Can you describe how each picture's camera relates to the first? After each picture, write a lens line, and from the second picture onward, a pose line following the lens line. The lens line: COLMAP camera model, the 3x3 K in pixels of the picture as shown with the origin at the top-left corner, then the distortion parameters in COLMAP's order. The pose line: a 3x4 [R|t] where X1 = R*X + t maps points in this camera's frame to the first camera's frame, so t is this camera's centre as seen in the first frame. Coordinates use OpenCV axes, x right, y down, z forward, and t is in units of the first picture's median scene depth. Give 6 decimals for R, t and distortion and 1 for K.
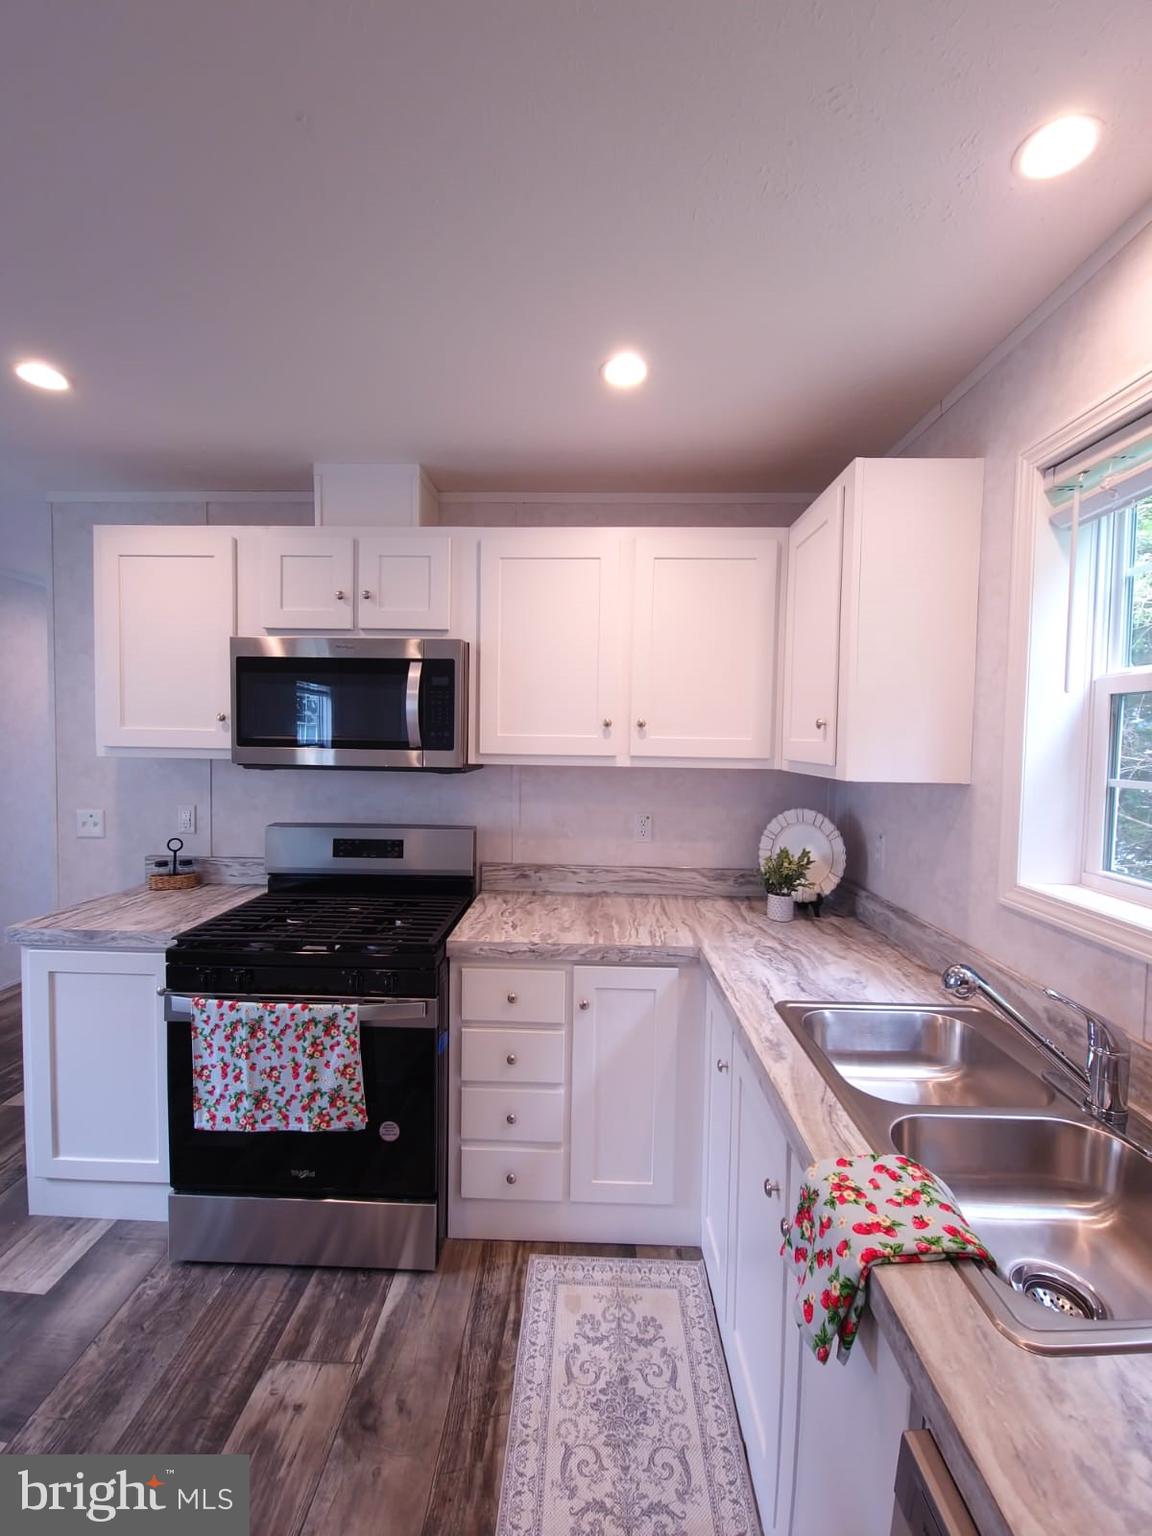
lens RADIAL K [[629.5, 0, 586.2], [0, 629.5, 765.3], [0, 0, 1]] dist [0.002458, -0.005789]
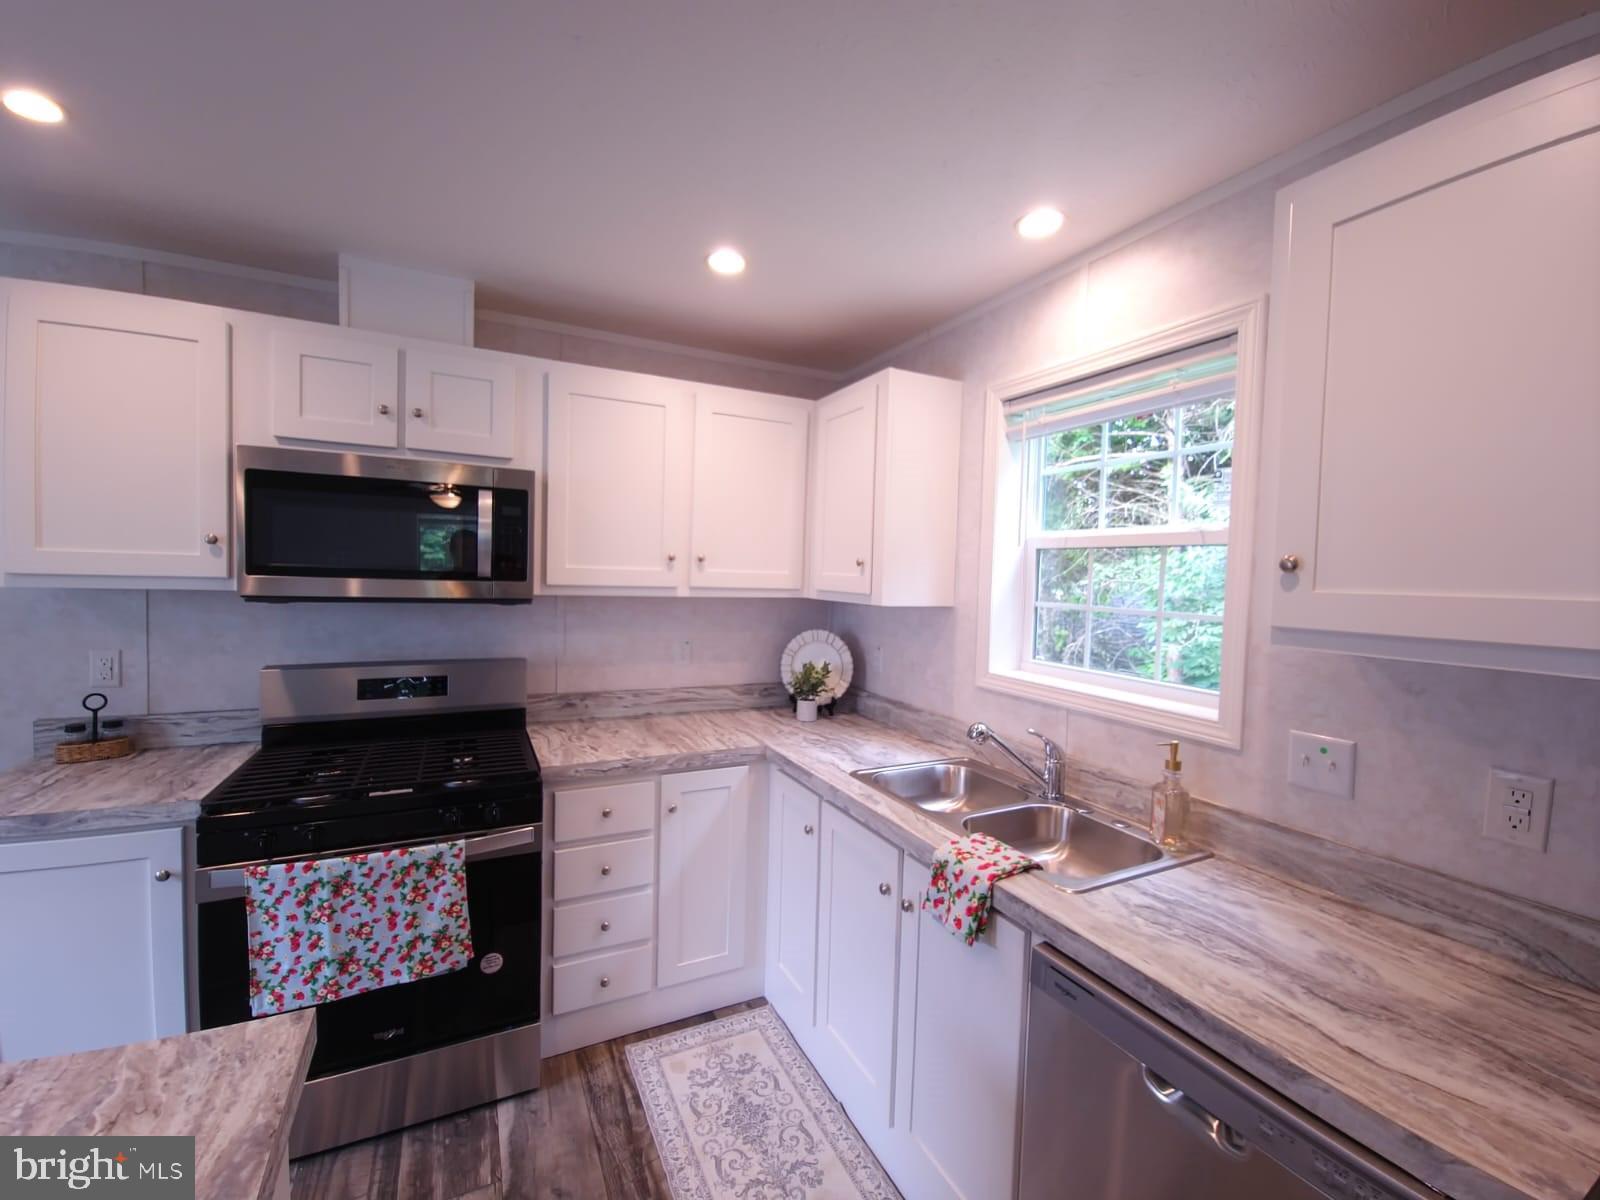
lens RADIAL K [[655.8, 0, 807.2], [0, 655.8, 600.6], [0, 0, 1]] dist [0.002458, -0.005789]
pose [[0.880709, -0.009911, 0.473555, -0.360018], [0.004789, 0.999916, 0.012021, -0.003499], [-0.473634, -0.008319, 0.880682, -0.147630]]
